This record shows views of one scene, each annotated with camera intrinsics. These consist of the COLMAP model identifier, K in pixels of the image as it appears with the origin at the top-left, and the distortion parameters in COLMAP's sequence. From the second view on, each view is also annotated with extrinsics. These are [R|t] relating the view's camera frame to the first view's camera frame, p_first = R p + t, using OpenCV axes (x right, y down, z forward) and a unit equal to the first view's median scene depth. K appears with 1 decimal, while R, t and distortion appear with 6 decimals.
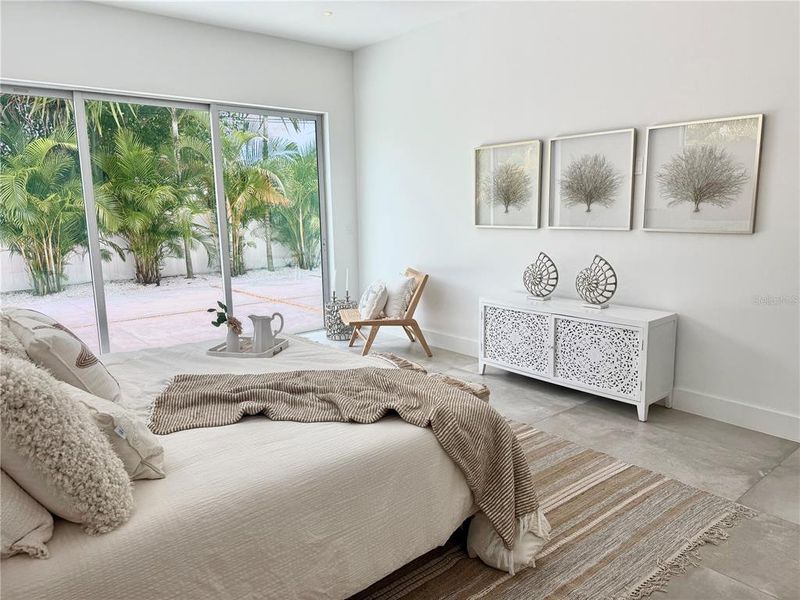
lens RADIAL K [[563.9, 0, 402.6], [0, 563.9, 303.8], [0, 0, 1]] dist [0.076112, -0.107343]
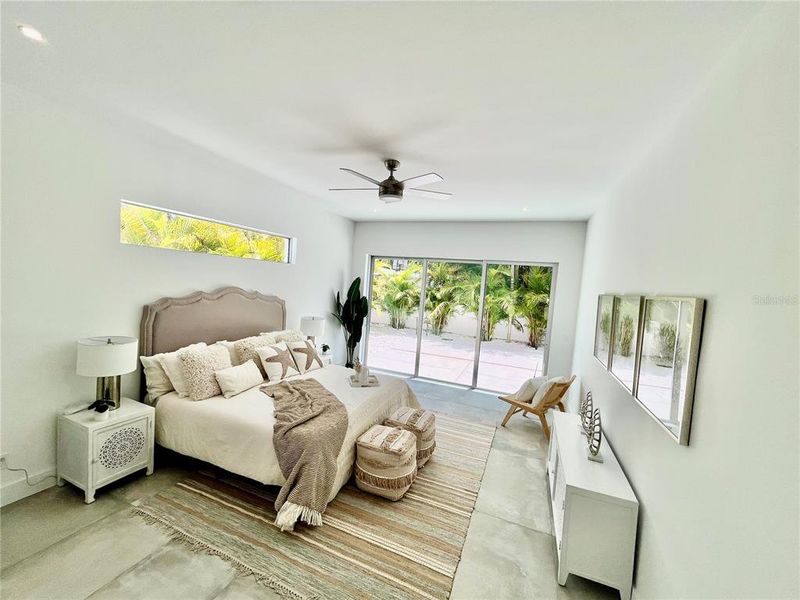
lens RADIAL K [[326.3, 0, 398.1], [0, 326.3, 300.6], [0, 0, 1]] dist [-0.002318, -0.000081]
pose [[0.470708, 0.104159, -0.876119, 0.841542], [-0.234396, 0.972086, -0.010365, -0.230885], [0.850584, 0.210238, 0.481983, 0.436858]]
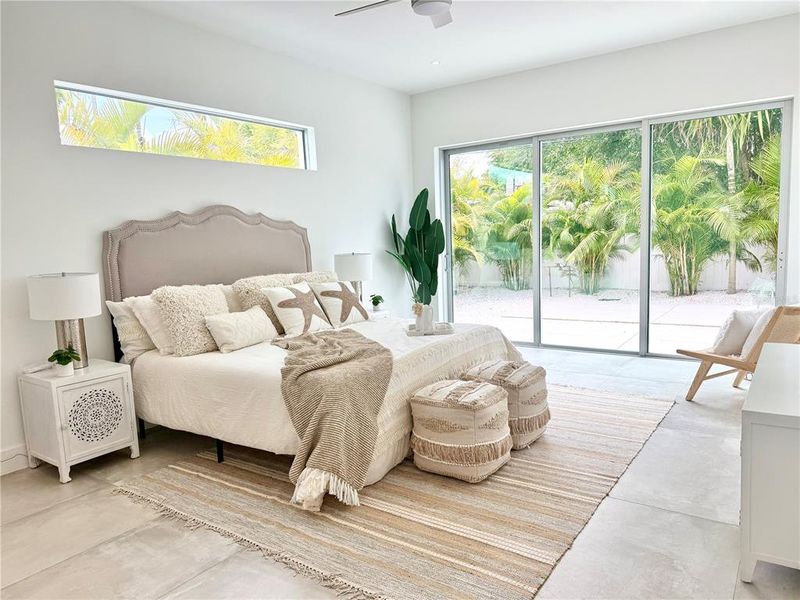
lens RADIAL K [[563.9, 0, 402.6], [0, 563.9, 303.8], [0, 0, 1]] dist [0.076112, -0.107343]
pose [[0.268795, 0.120188, -0.955669, 0.973707], [-0.132541, 0.987361, 0.086895, -0.088310], [0.954035, 0.103308, 0.281328, 0.542135]]
